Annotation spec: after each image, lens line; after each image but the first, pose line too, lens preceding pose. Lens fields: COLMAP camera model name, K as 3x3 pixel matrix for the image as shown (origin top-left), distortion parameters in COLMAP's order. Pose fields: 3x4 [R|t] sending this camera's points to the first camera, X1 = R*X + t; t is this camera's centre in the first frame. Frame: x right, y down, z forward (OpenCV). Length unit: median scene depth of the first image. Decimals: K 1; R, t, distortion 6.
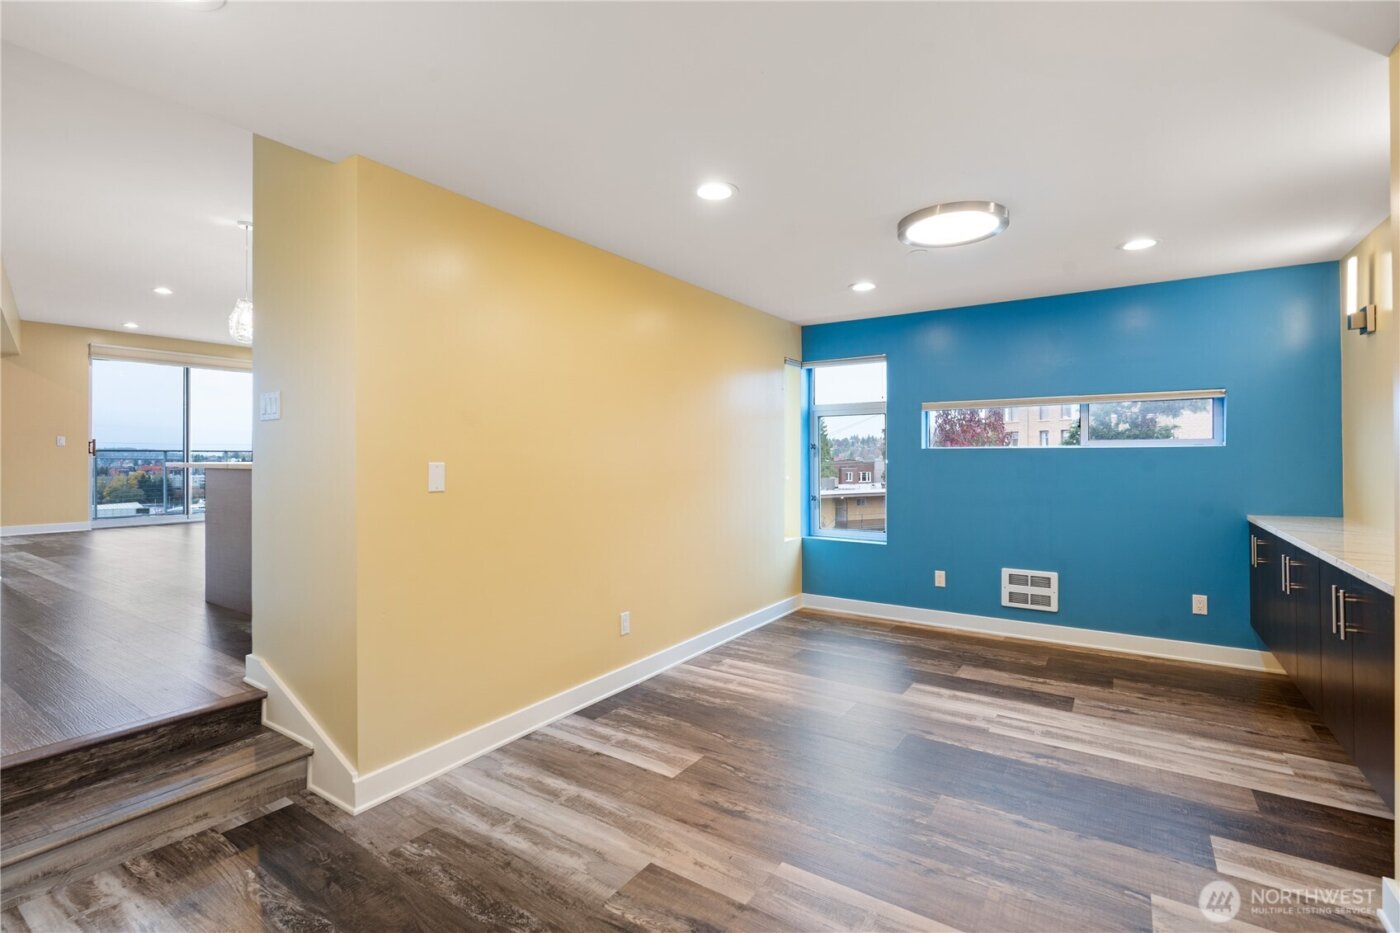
lens RADIAL K [[639.0, 0, 700.1], [0, 639.0, 460.8], [0, 0, 1]] dist [-0.003994, 0.000127]
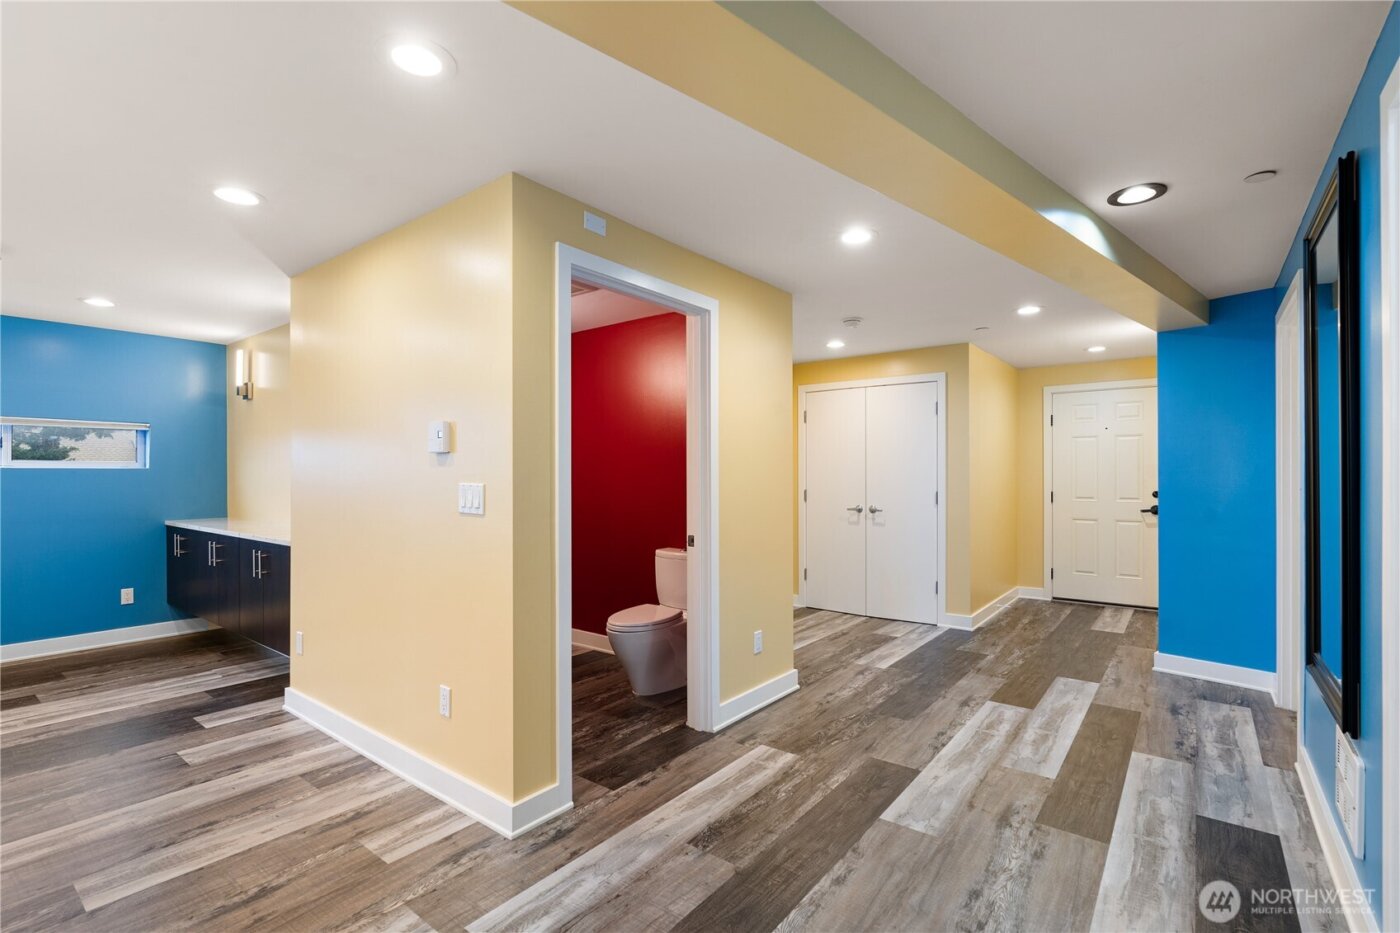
lens RADIAL K [[639.0, 0, 700.1], [0, 639.0, 460.8], [0, 0, 1]] dist [-0.003994, 0.000127]
pose [[0.069731, 0.025347, 0.997244, -0.513997], [0.004136, 0.999661, -0.025698, -0.001330], [-0.997557, 0.005916, 0.069602, -0.268132]]
